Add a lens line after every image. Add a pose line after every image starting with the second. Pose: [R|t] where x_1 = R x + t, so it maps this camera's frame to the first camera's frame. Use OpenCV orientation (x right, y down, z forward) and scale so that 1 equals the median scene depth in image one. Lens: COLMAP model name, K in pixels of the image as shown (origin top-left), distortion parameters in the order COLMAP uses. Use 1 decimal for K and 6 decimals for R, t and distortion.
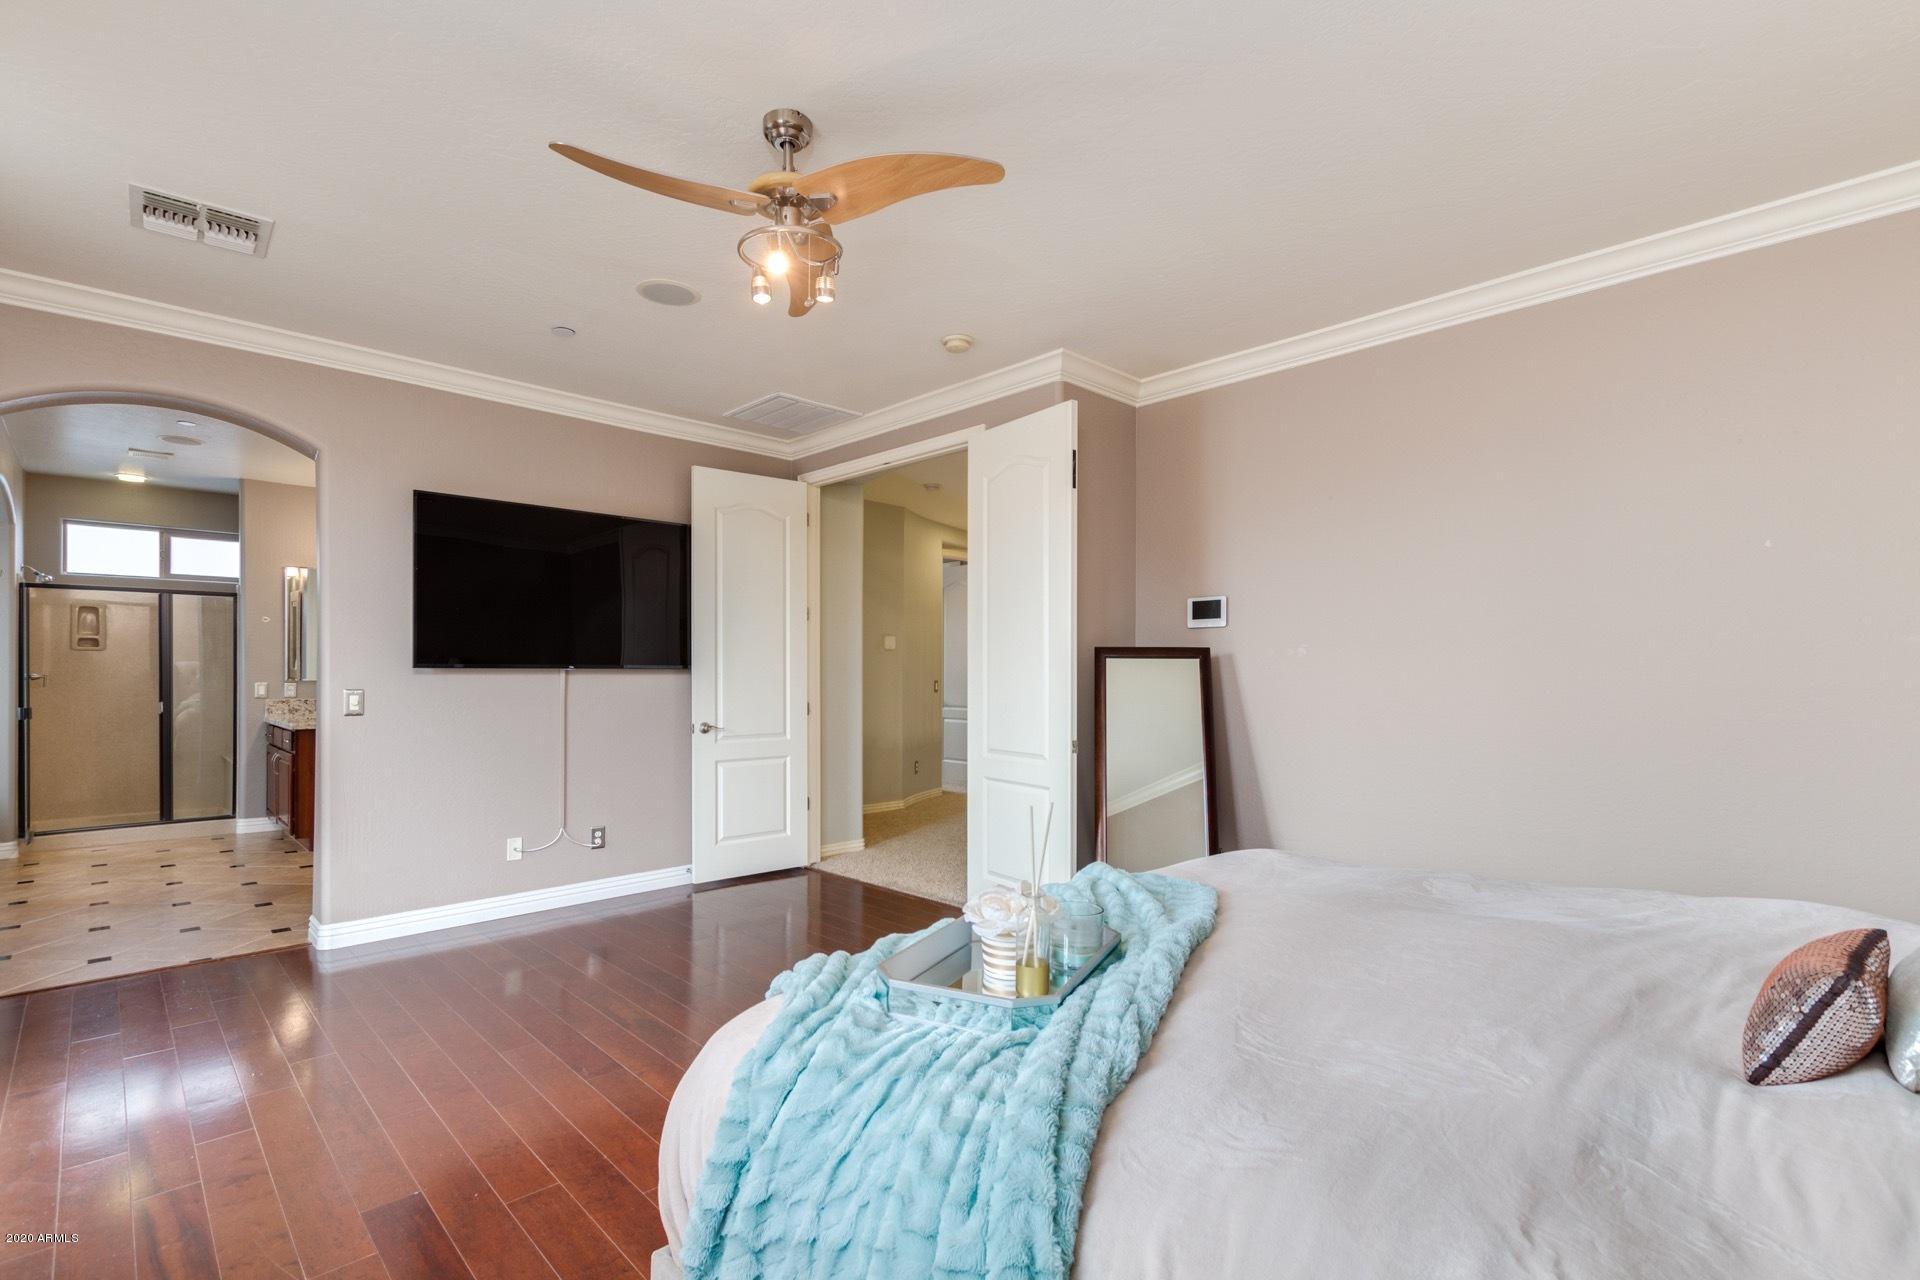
lens RADIAL K [[901.4, 0, 953.0], [0, 901.4, 675.5], [0, 0, 1]] dist [0.000550, 0.000249]
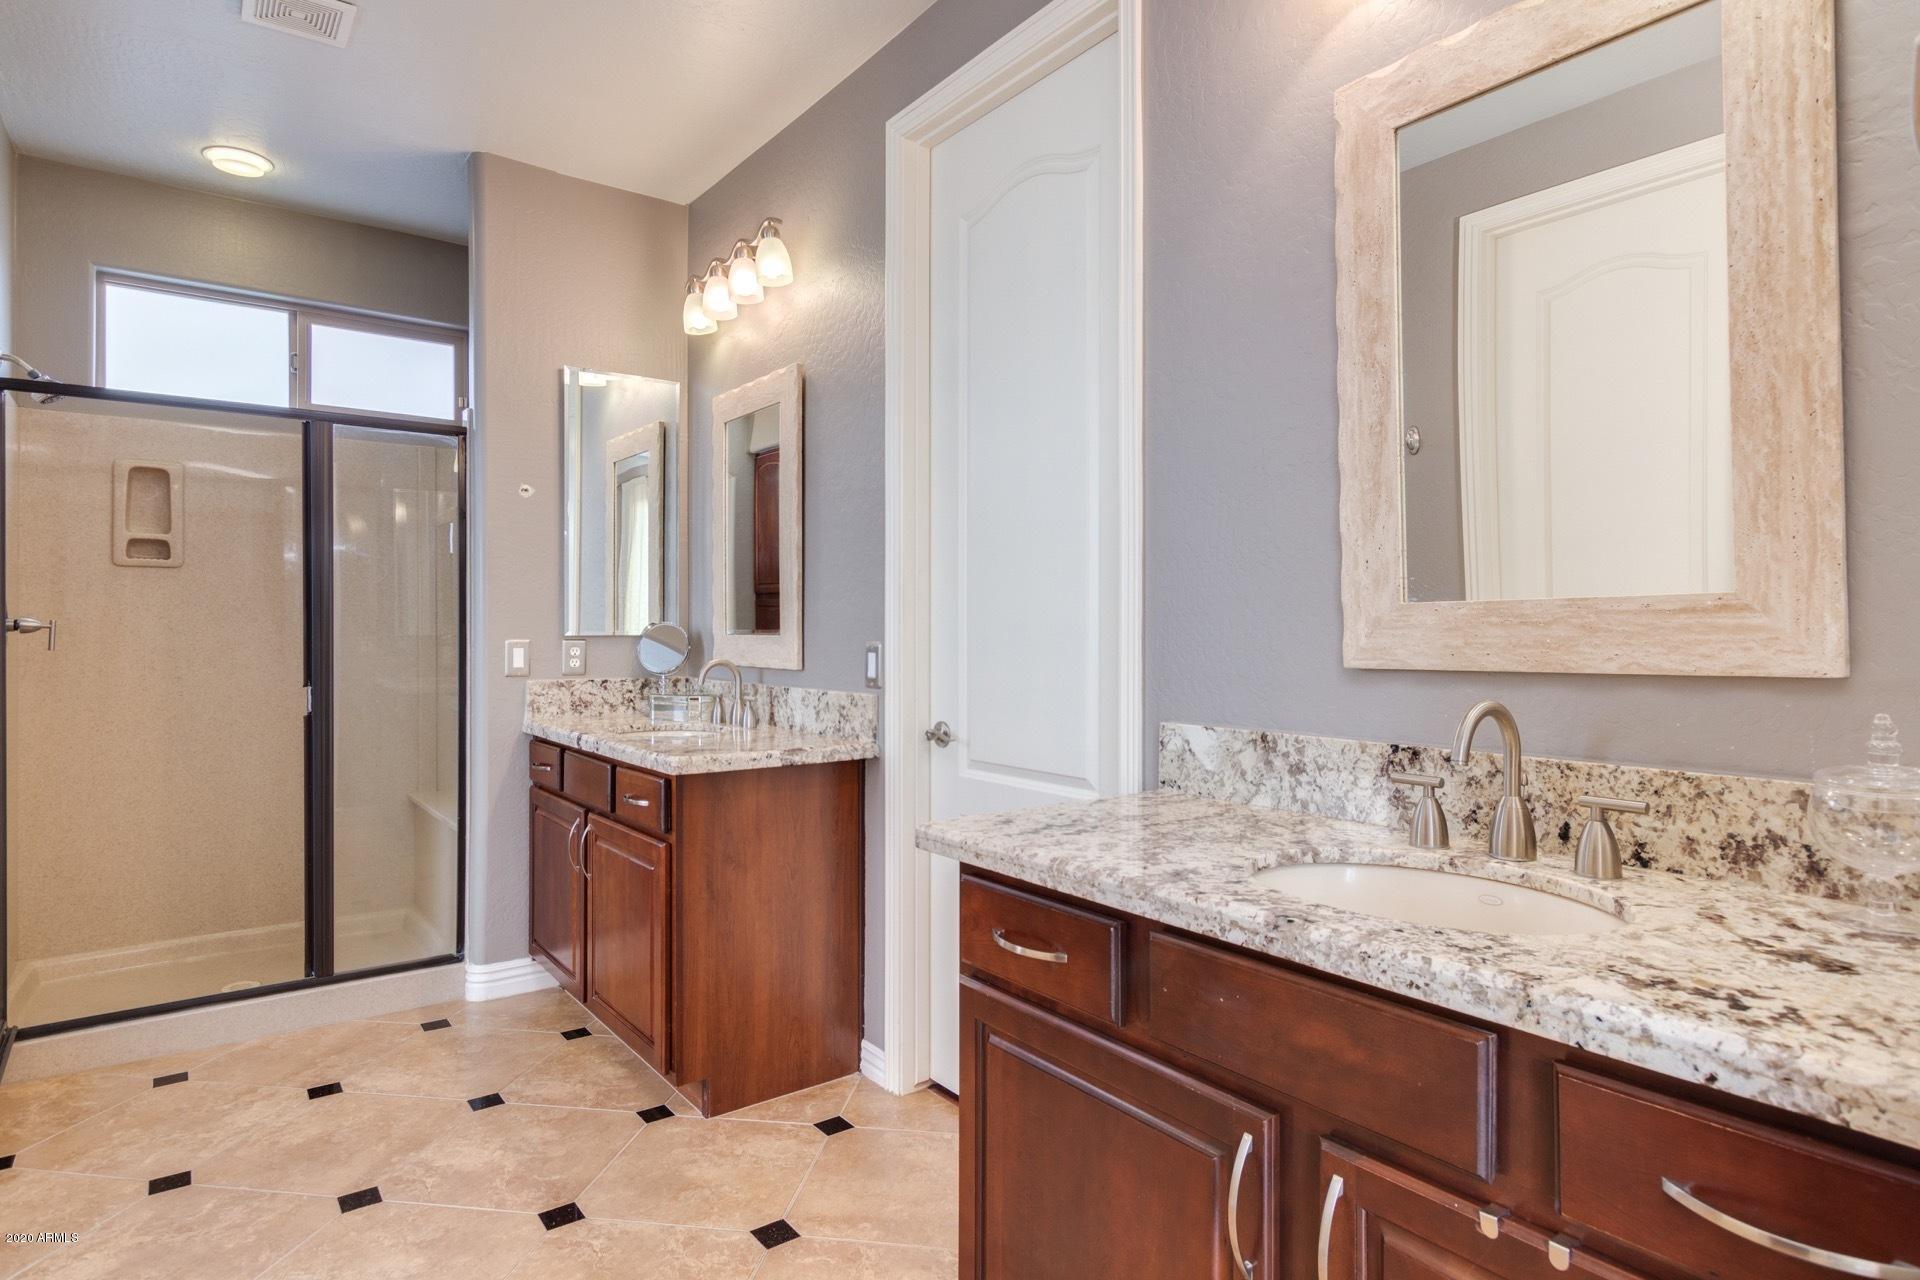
lens RADIAL K [[1045.1, 0, 960.5], [0, 1045.1, 632.8], [0, 0, 1]] dist [-0.001176, -0.000348]
pose [[0.993889, 0.003258, -0.110335, -0.503264], [-0.002948, 0.999991, 0.002971, 0.002567], [0.110343, -0.002628, 0.993890, 0.532212]]
